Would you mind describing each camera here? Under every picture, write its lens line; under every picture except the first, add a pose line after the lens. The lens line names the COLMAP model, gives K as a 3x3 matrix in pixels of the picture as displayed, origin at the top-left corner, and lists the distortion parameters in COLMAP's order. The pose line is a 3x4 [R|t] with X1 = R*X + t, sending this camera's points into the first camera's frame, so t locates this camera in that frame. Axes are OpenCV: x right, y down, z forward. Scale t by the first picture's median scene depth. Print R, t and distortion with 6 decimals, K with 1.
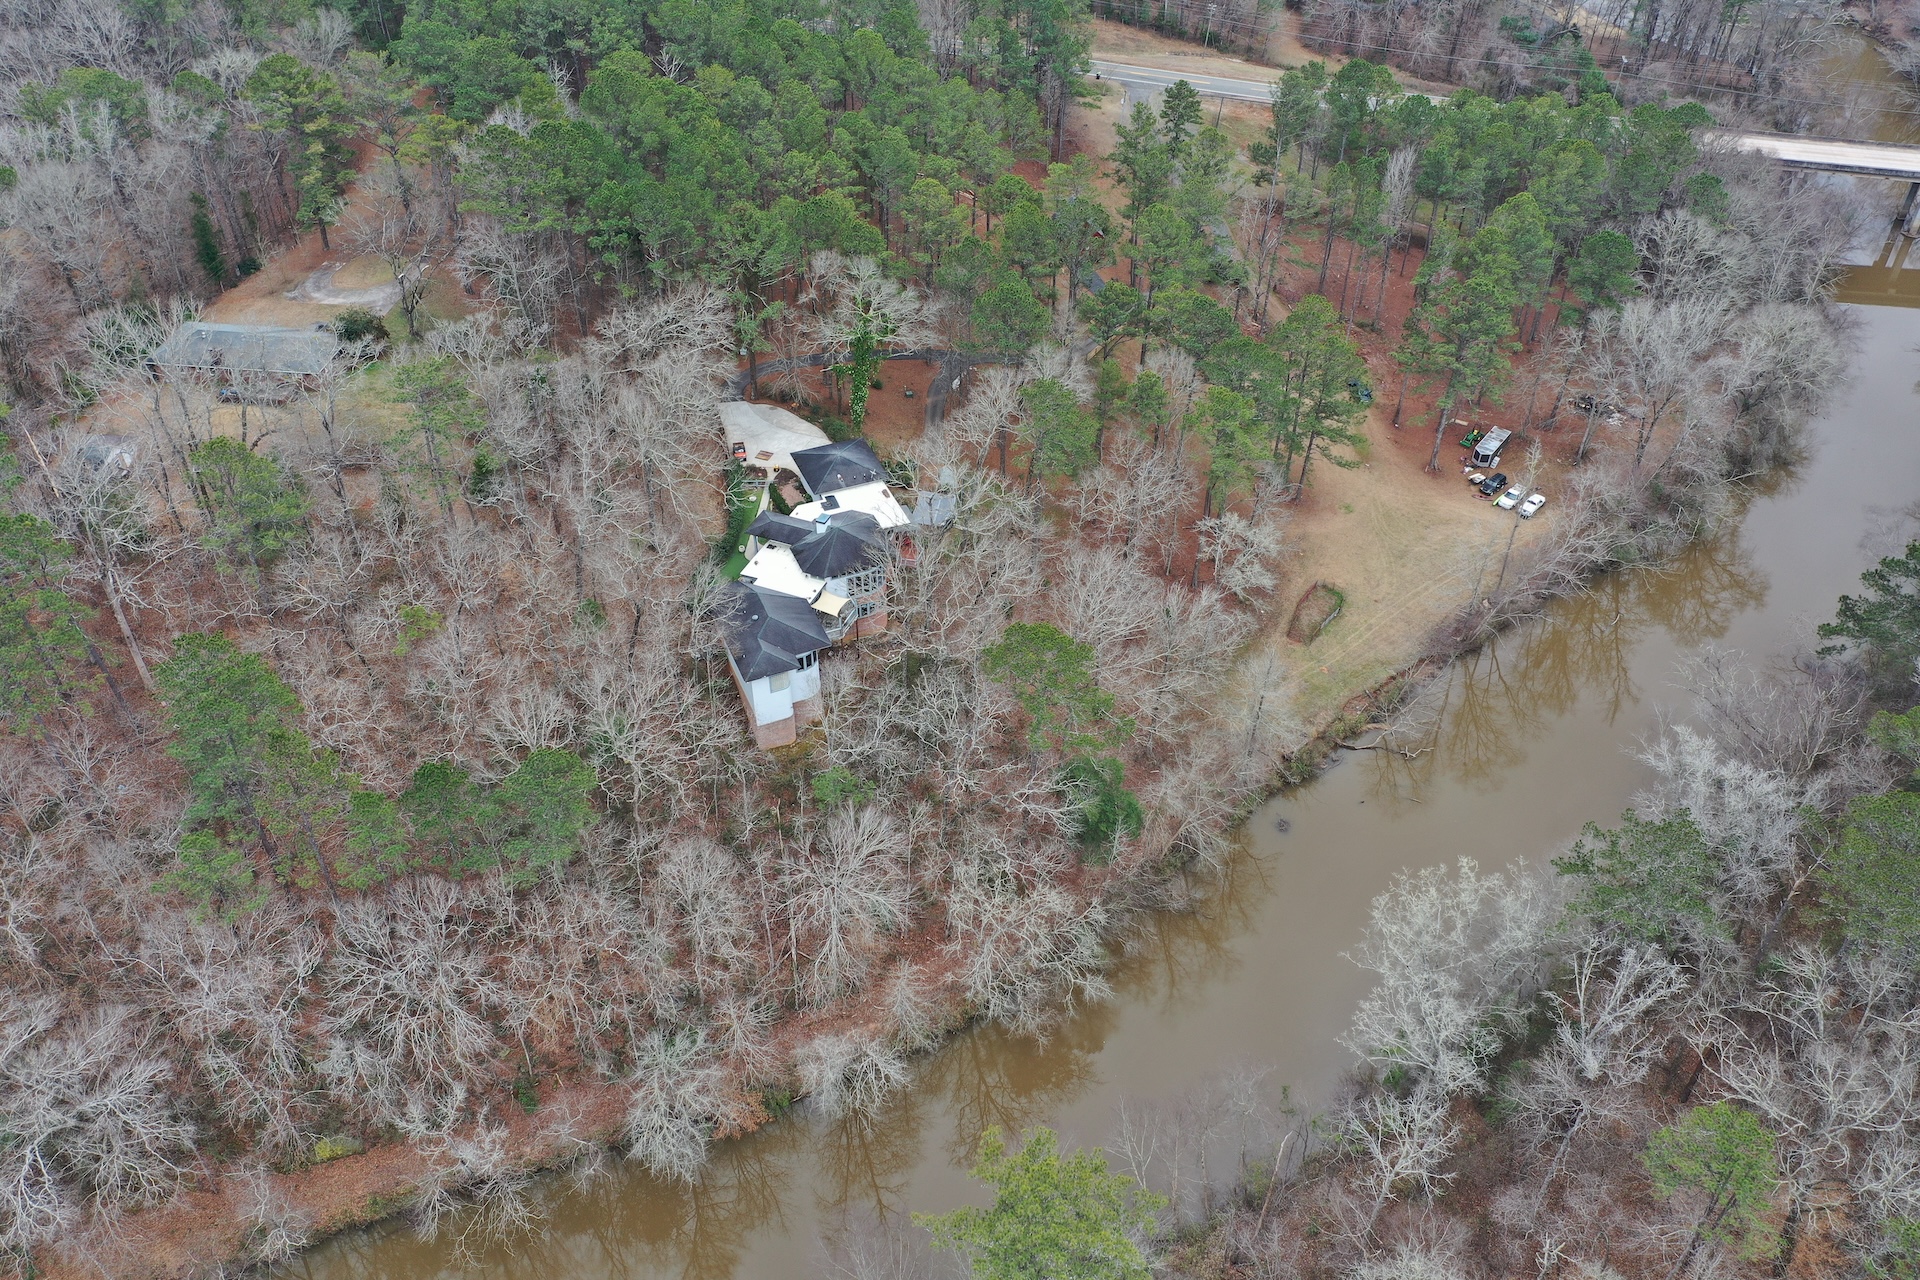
lens RADIAL K [[1514.4, 0, 946.4], [0, 1514.4, 629.8], [0, 0, 1]] dist [0.000686, -0.002060]
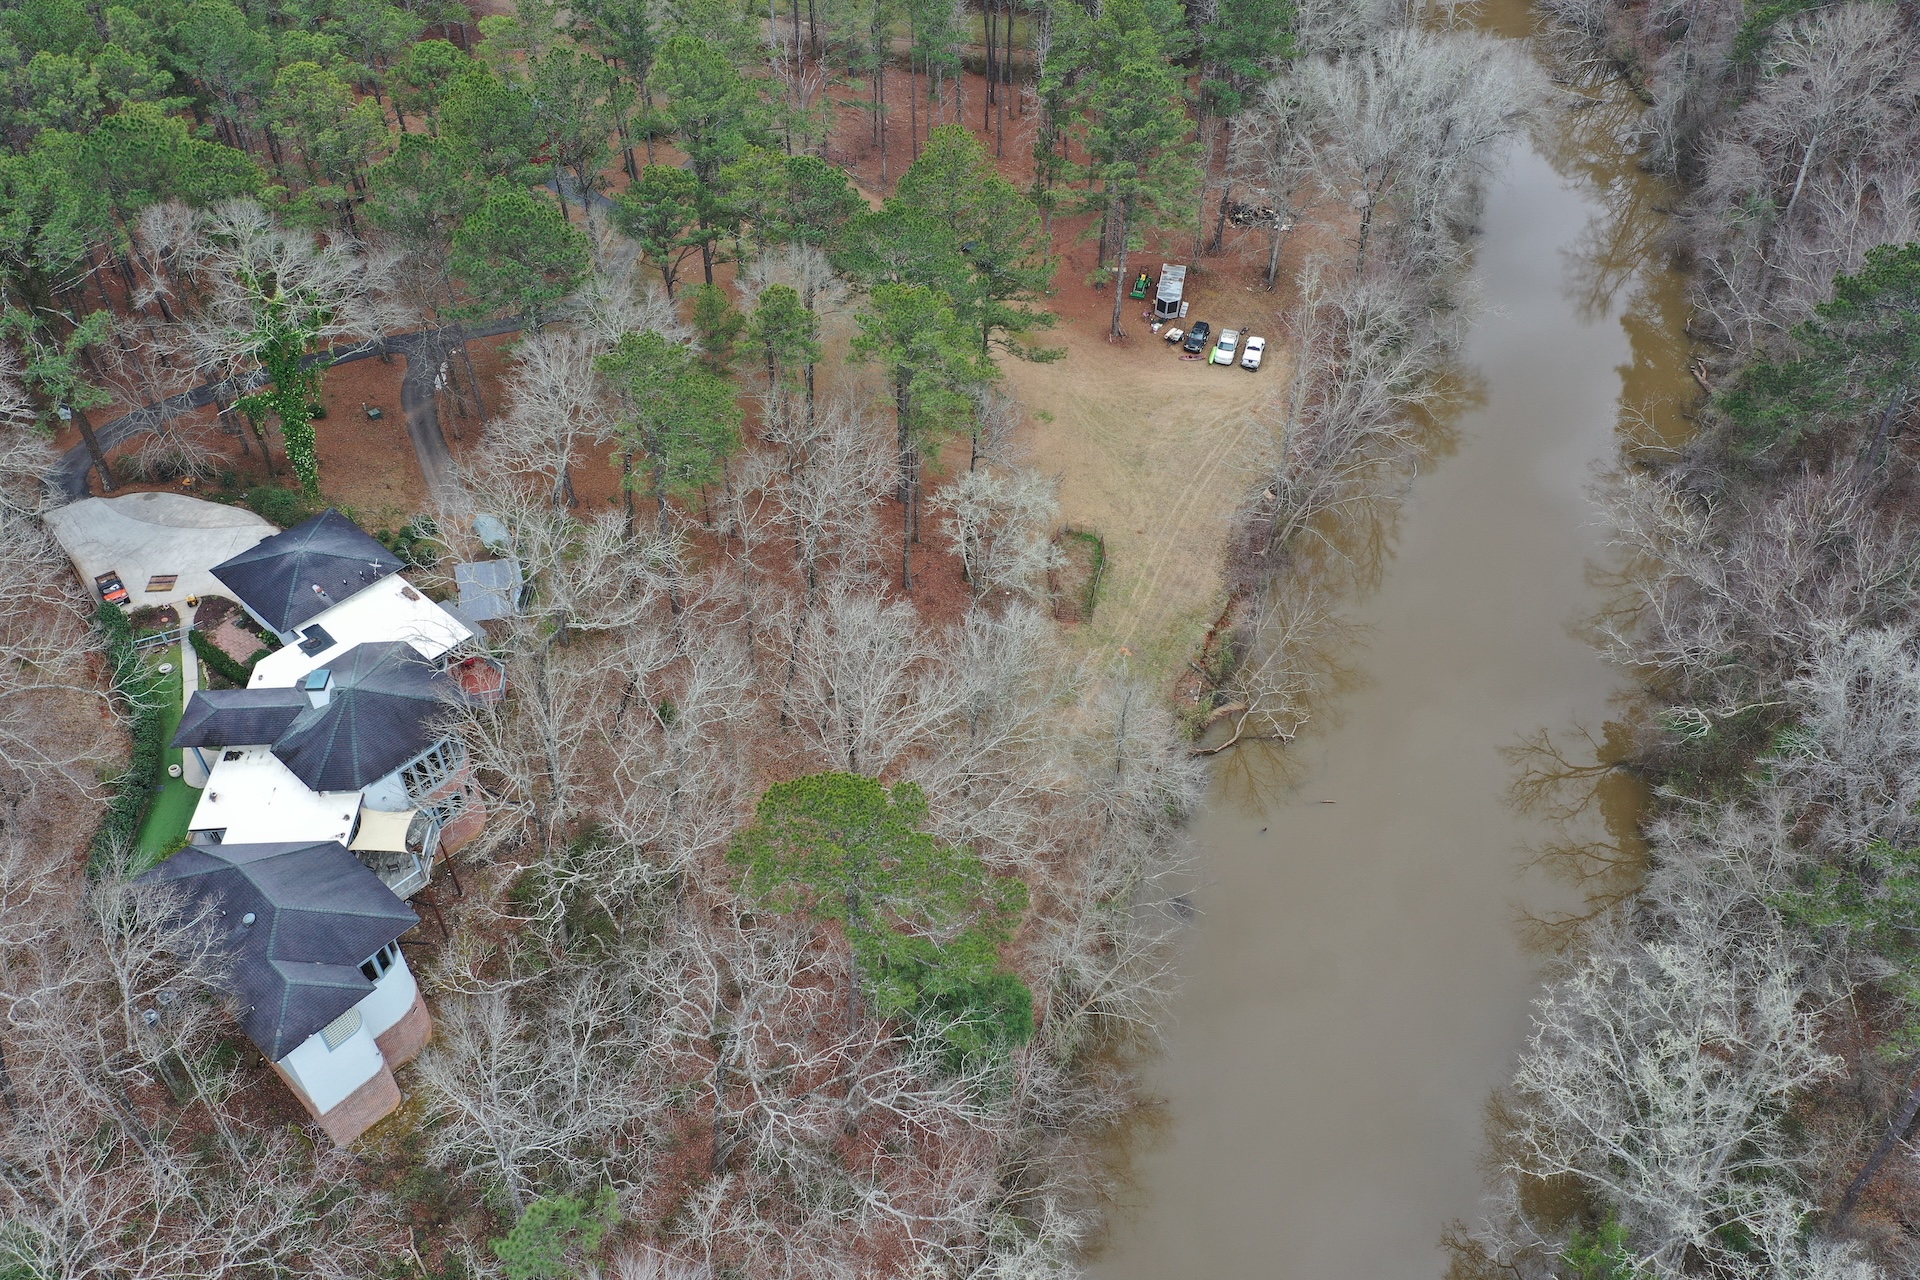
lens RADIAL K [[1514.4, 0, 955.0], [0, 1514.4, 632.9], [0, 0, 1]] dist [0.000686, -0.002060]
pose [[0.901088, -0.294961, 0.317866, -0.039433], [0.279570, 0.955501, 0.094121, -0.069995], [-0.331483, 0.004054, 0.943452, 0.378627]]
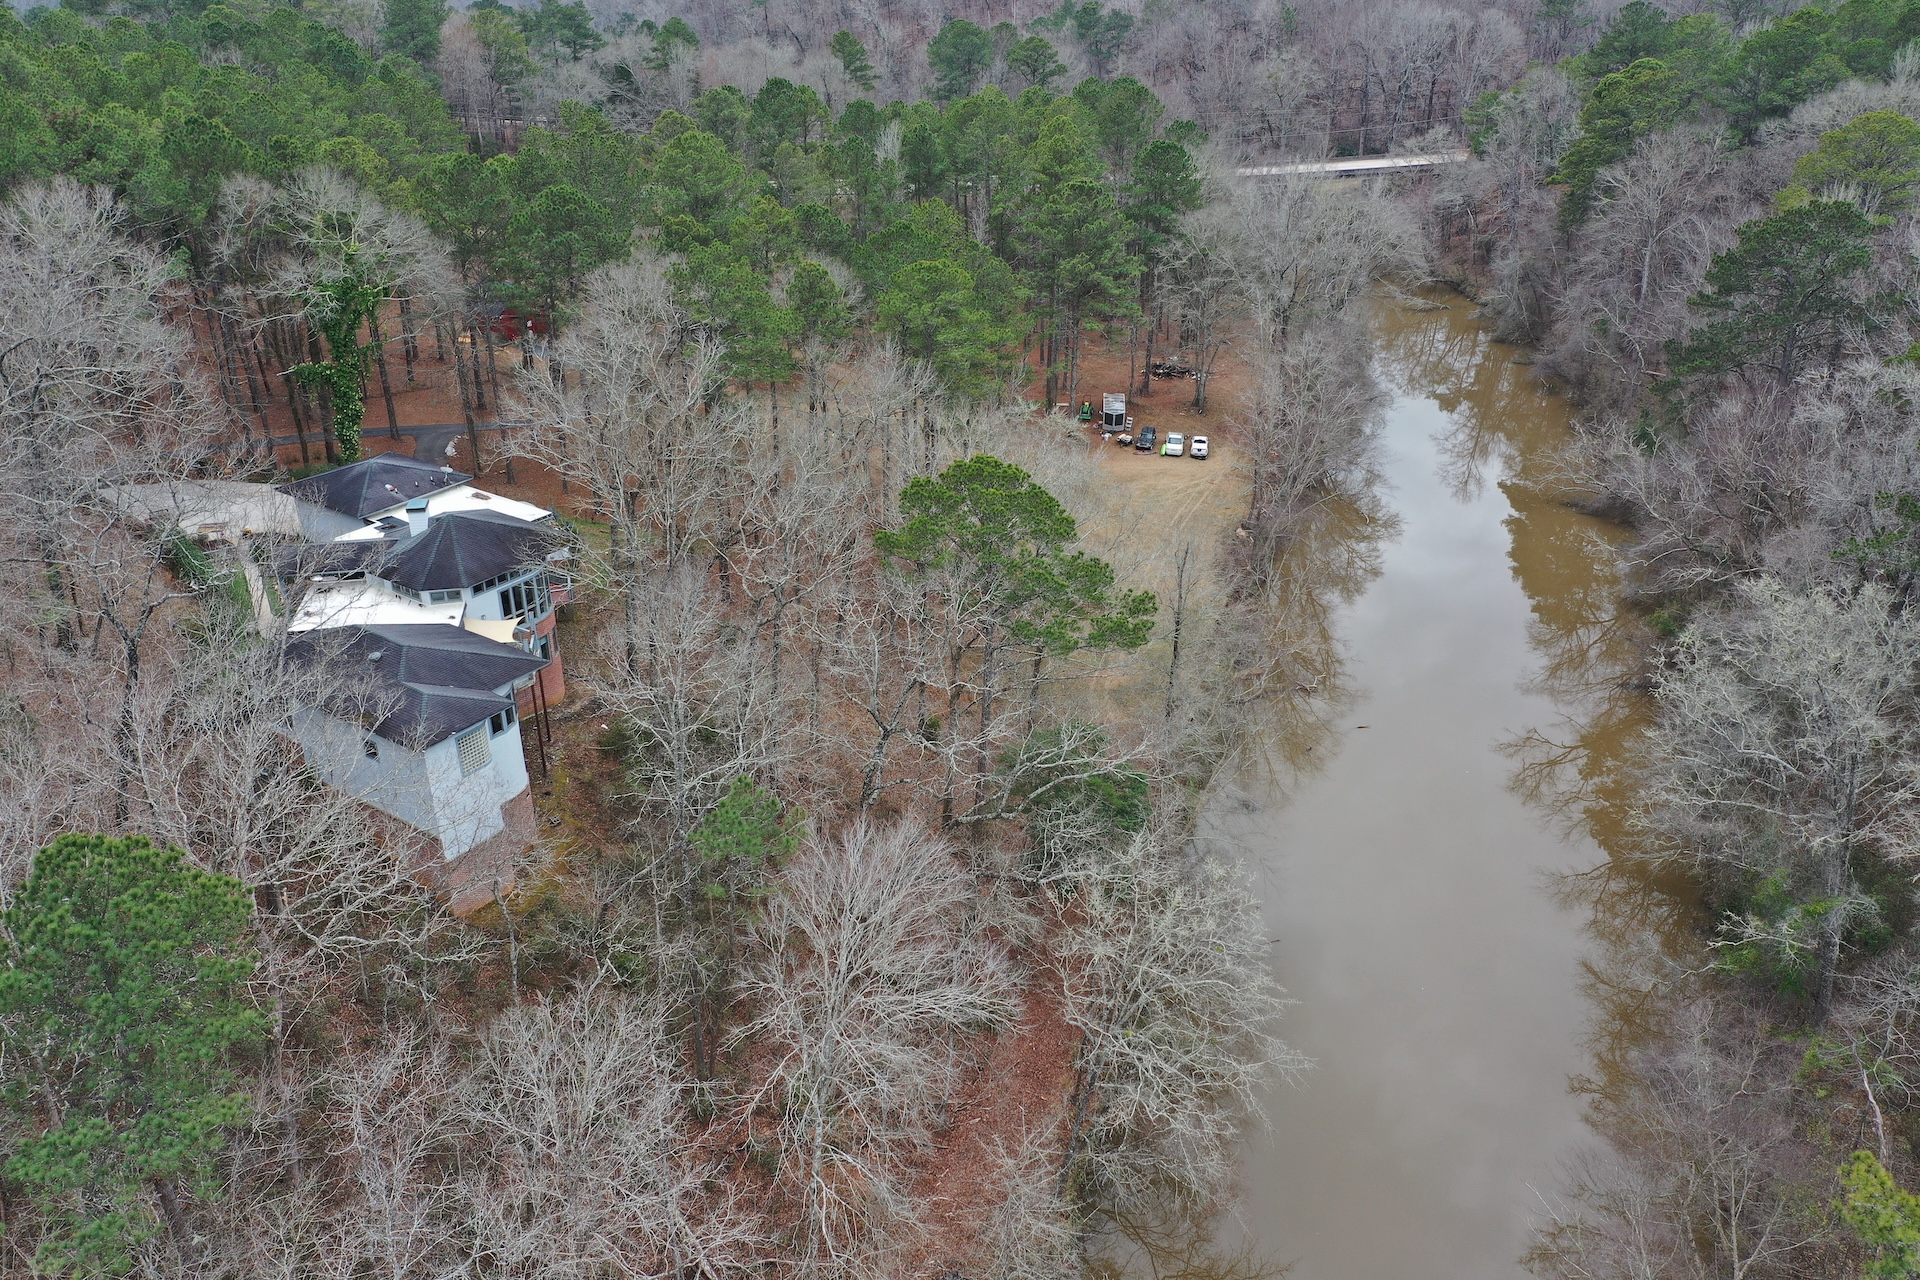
lens RADIAL K [[1514.4, 0, 956.2], [0, 1514.4, 634.4], [0, 0, 1]] dist [0.000686, -0.002060]
pose [[0.843034, -0.237208, 0.482728, -0.174239], [0.348021, 0.924866, -0.153312, 0.108541], [-0.410092, 0.297246, 0.862247, 0.425596]]
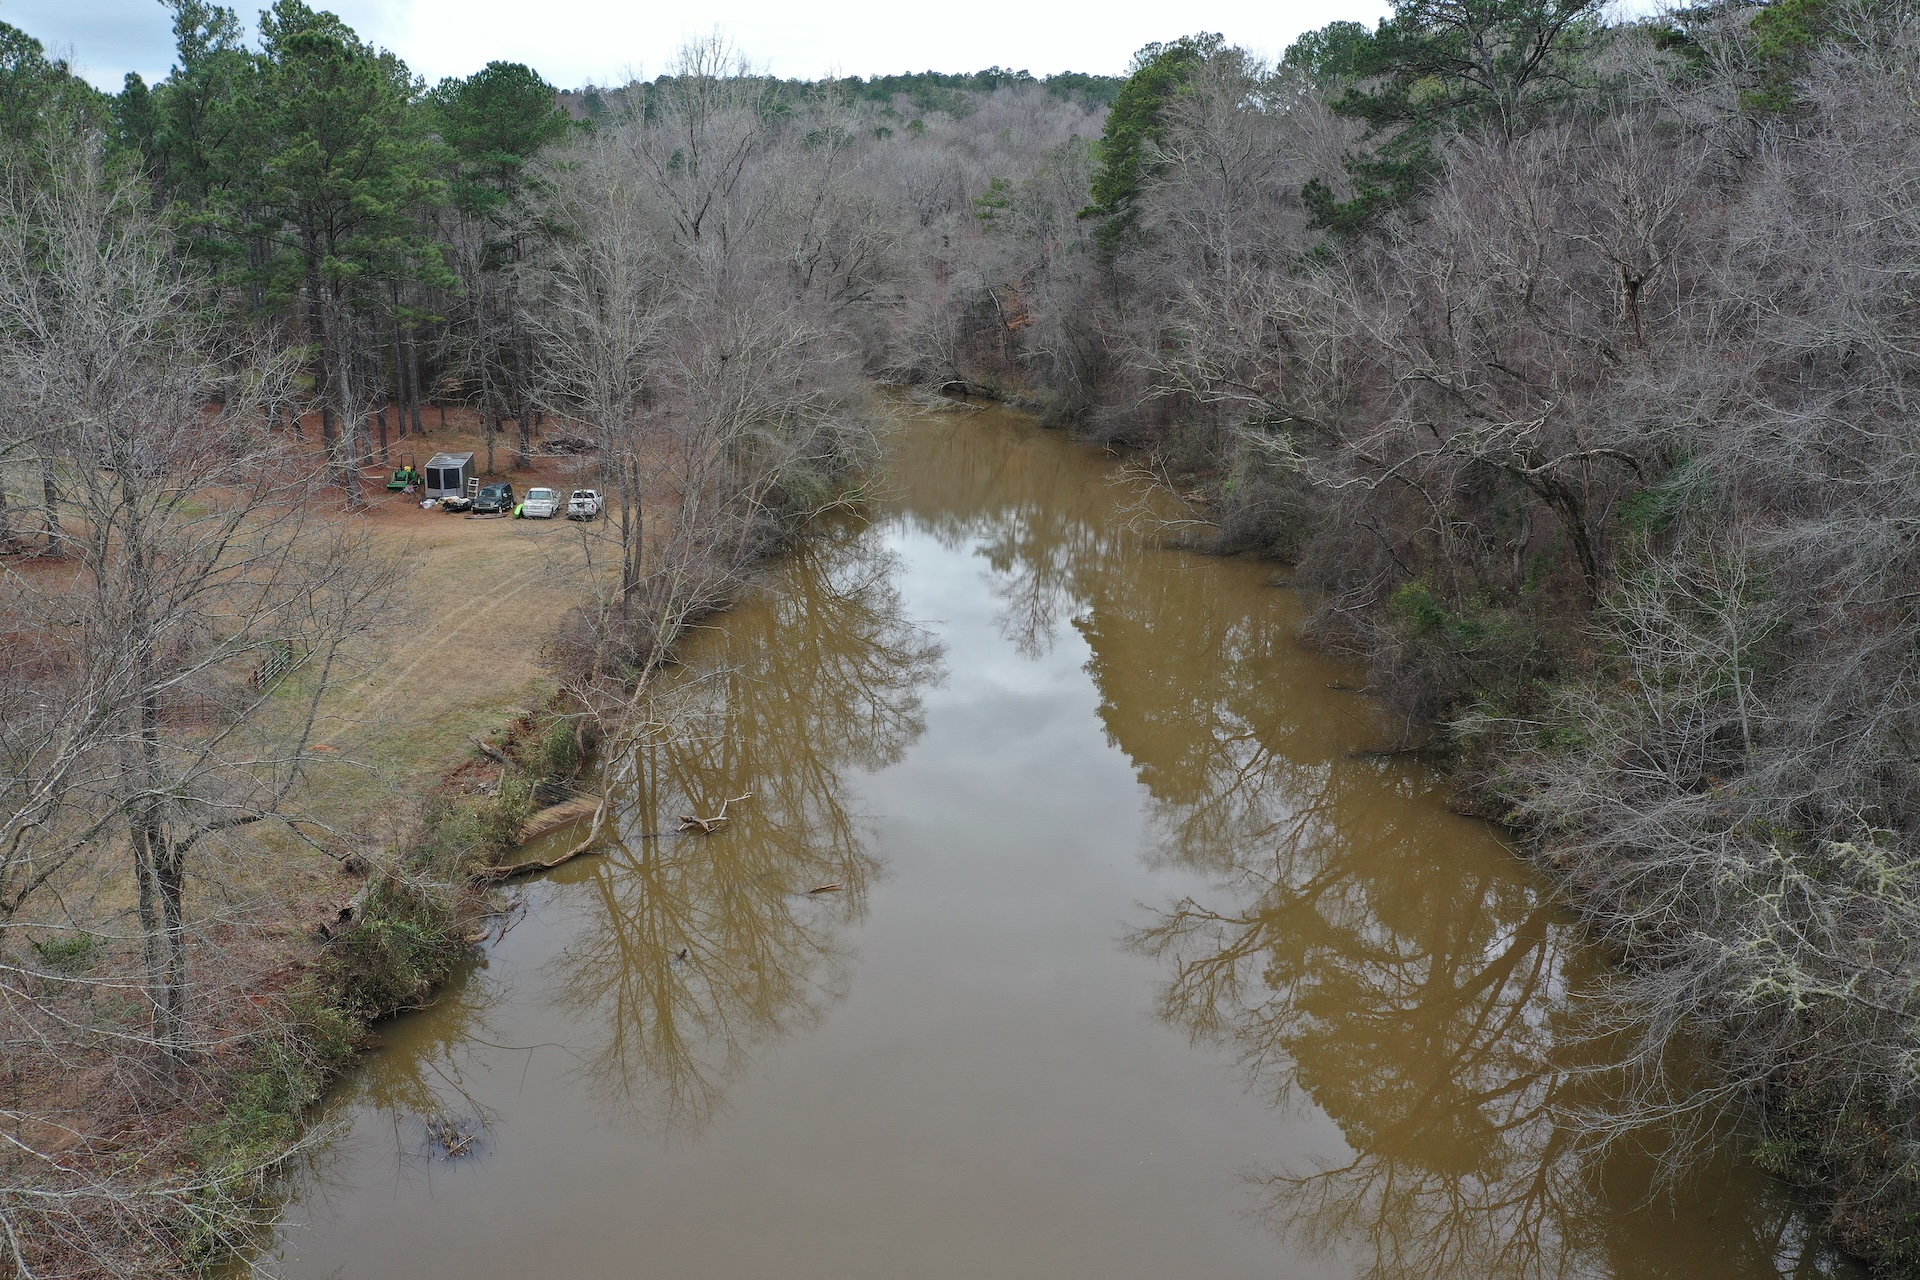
lens RADIAL K [[1514.4, 0, 957.5], [0, 1514.4, 634.6], [0, 0, 1]] dist [0.000686, -0.002060]
pose [[0.662968, -0.185703, 0.725251, 0.118233], [0.481548, 0.847527, -0.223182, 0.139867], [-0.573224, 0.497205, 0.651308, 0.727979]]
